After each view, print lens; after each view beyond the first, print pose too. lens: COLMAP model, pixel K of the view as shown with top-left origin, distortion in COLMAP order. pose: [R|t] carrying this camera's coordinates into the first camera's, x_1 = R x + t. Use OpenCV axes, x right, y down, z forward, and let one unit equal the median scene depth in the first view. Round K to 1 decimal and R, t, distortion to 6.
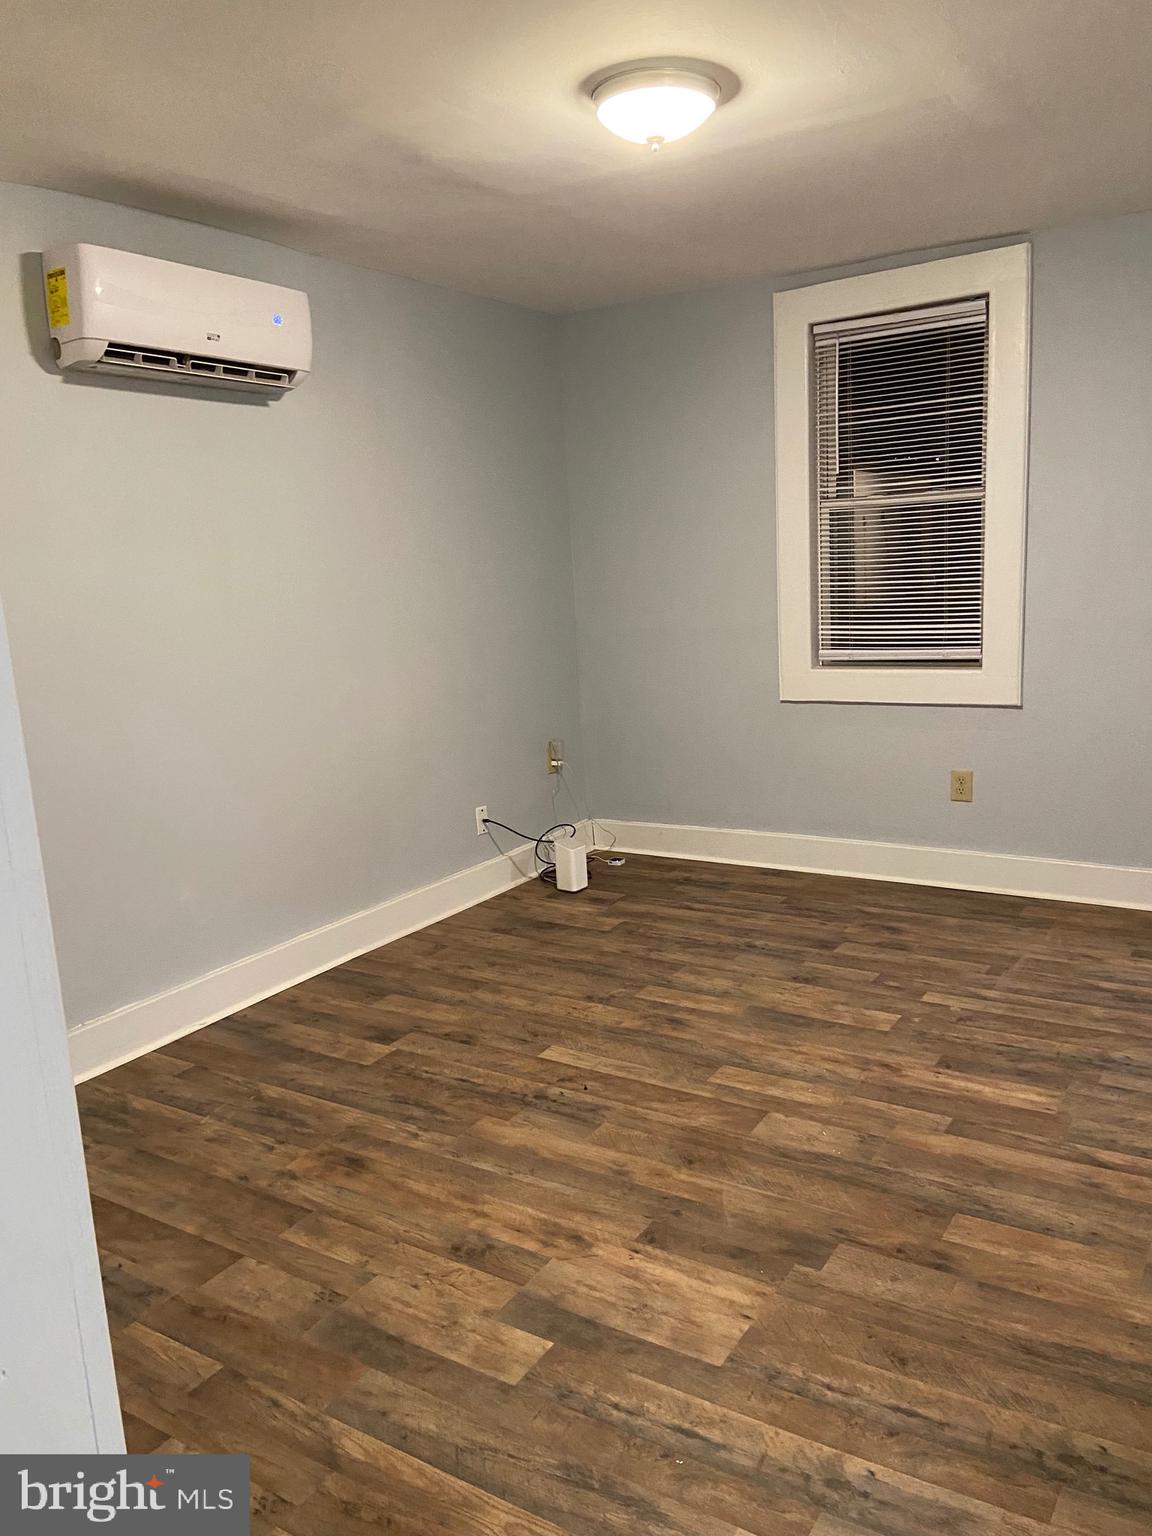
lens RADIAL K [[1153.3, 0, 597.3], [0, 1153.3, 776.7], [0, 0, 1]] dist [0.132377, -0.170920]
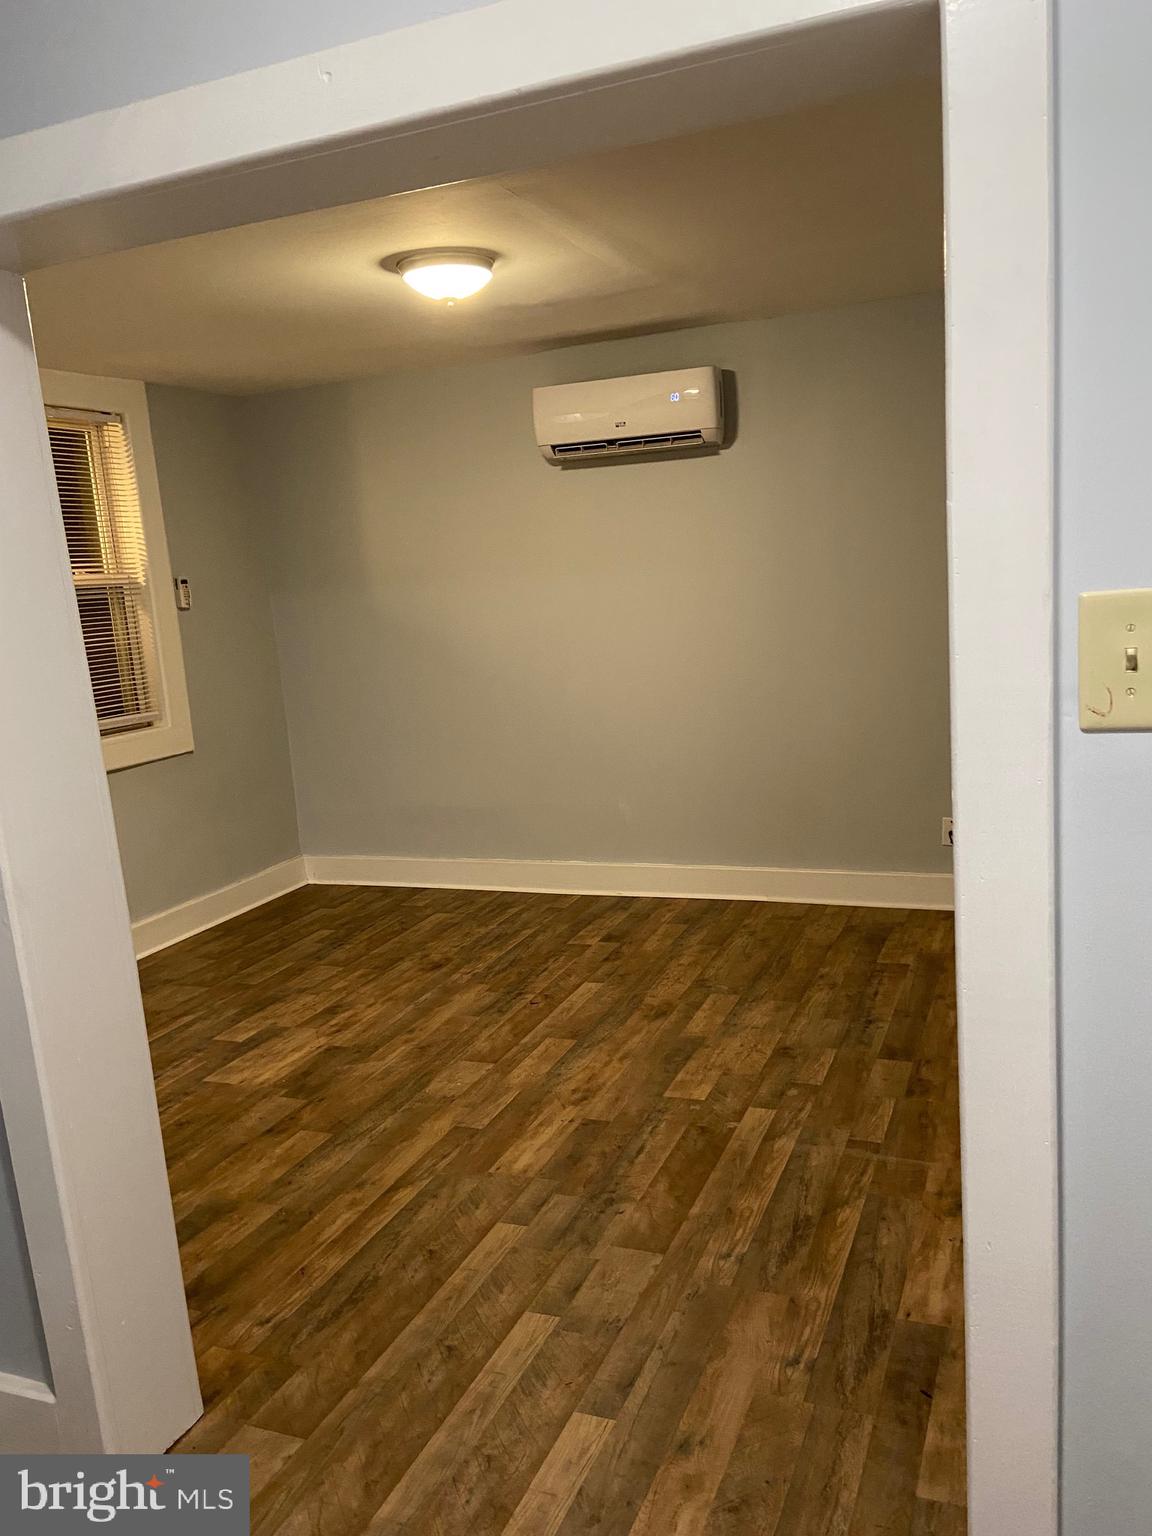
lens RADIAL K [[1153.3, 0, 597.3], [0, 1153.3, 776.7], [0, 0, 1]] dist [0.132377, -0.170920]
pose [[0.194864, 0.210037, -0.958077, 1.403196], [-0.130881, 0.973635, 0.186828, -0.275841], [0.972059, 0.088988, 0.217216, 0.886102]]
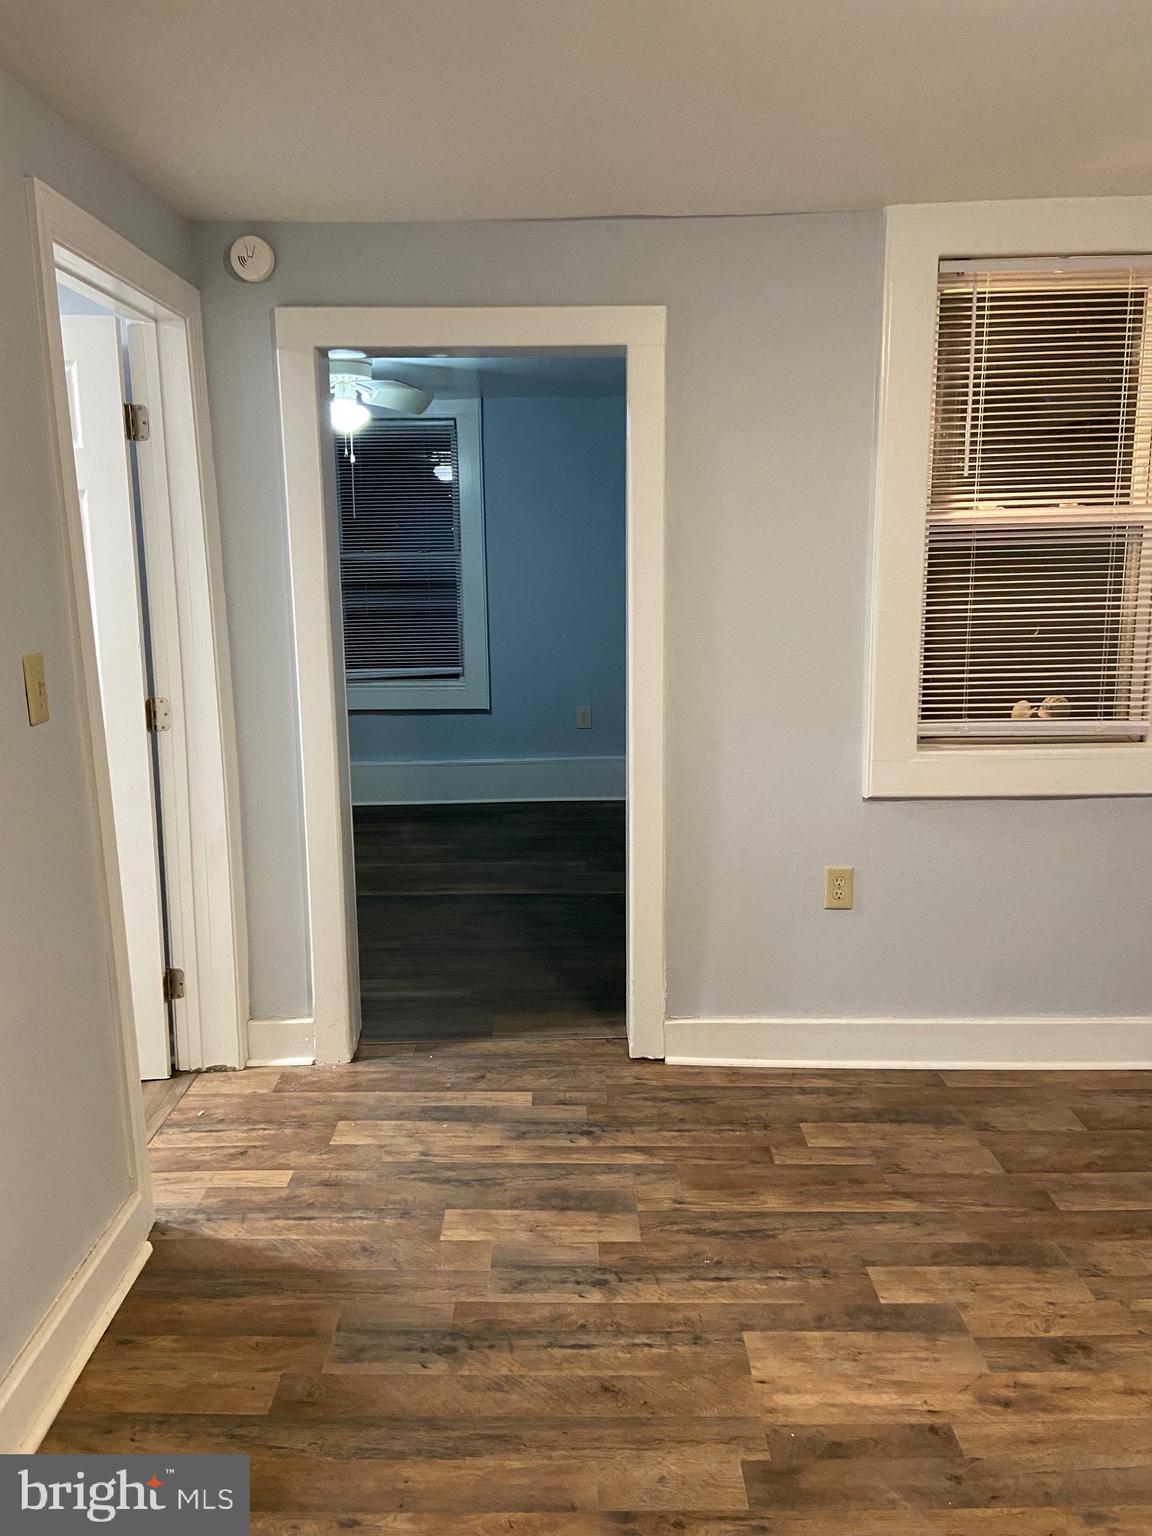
lens RADIAL K [[1151.6, 0, 581.0], [0, 1151.6, 750.0], [0, 0, 1]] dist [0.137327, -0.173746]
pose [[-0.832949, 0.156058, -0.530889, 0.565552], [-0.047708, 0.935582, 0.349872, -0.305138], [0.551290, 0.316753, -0.771847, 1.229117]]
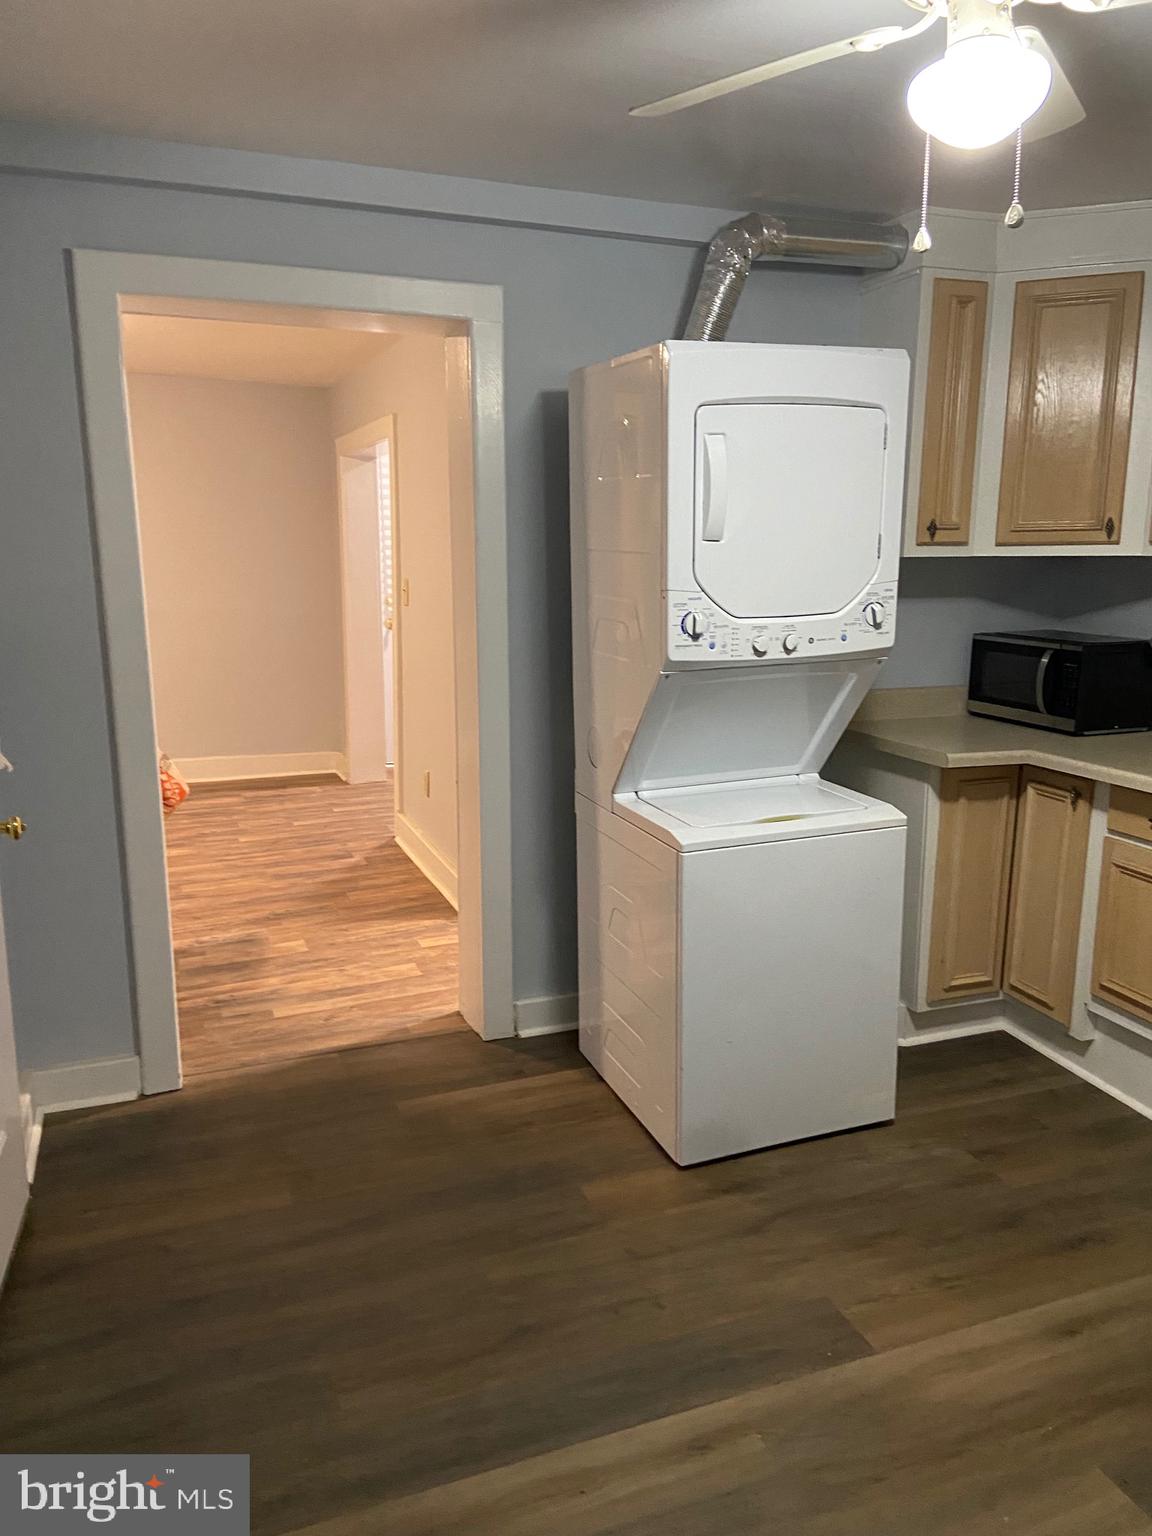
lens RADIAL K [[1153.3, 0, 597.3], [0, 1153.3, 776.7], [0, 0, 1]] dist [0.132377, -0.170920]
pose [[0.583490, -0.106189, 0.805148, -0.837496], [0.120173, 0.991790, 0.043716, 0.162392], [-0.803180, 0.071250, 0.591460, -0.762635]]
